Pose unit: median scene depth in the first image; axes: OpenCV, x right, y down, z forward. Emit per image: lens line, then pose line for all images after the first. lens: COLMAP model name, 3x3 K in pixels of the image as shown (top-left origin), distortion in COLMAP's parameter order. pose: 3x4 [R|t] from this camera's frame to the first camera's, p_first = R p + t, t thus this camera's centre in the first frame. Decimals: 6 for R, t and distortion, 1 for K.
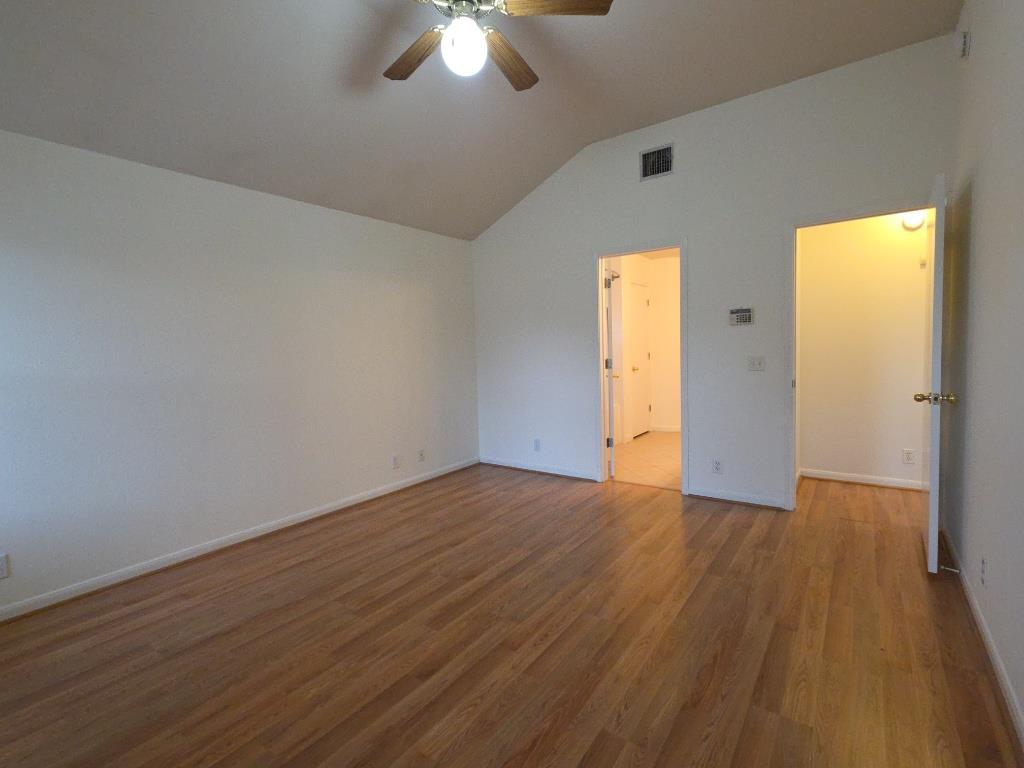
lens RADIAL K [[461.4, 0, 515.0], [0, 461.4, 379.3], [0, 0, 1]] dist [-0.000752, -0.000234]
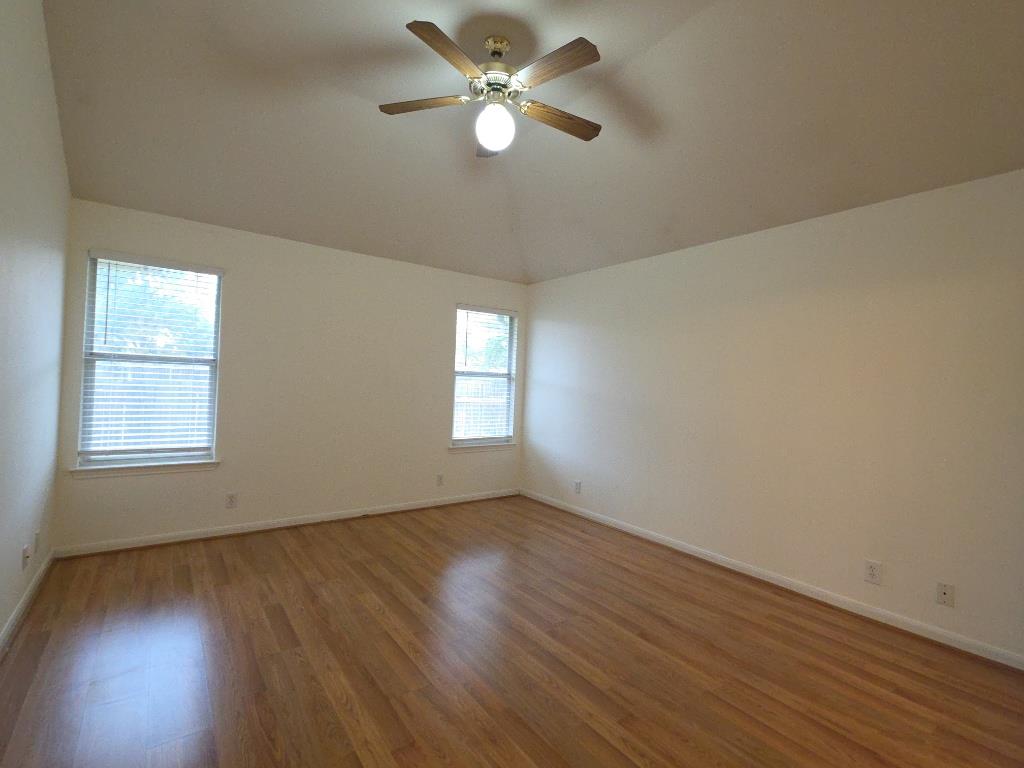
lens RADIAL K [[461.4, 0, 515.0], [0, 461.4, 379.3], [0, 0, 1]] dist [-0.000752, -0.000234]
pose [[-0.268512, 0.016847, -0.963129, 0.686466], [-0.101007, 0.993843, 0.045544, -0.091063], [0.957966, 0.109512, -0.265157, 0.965719]]
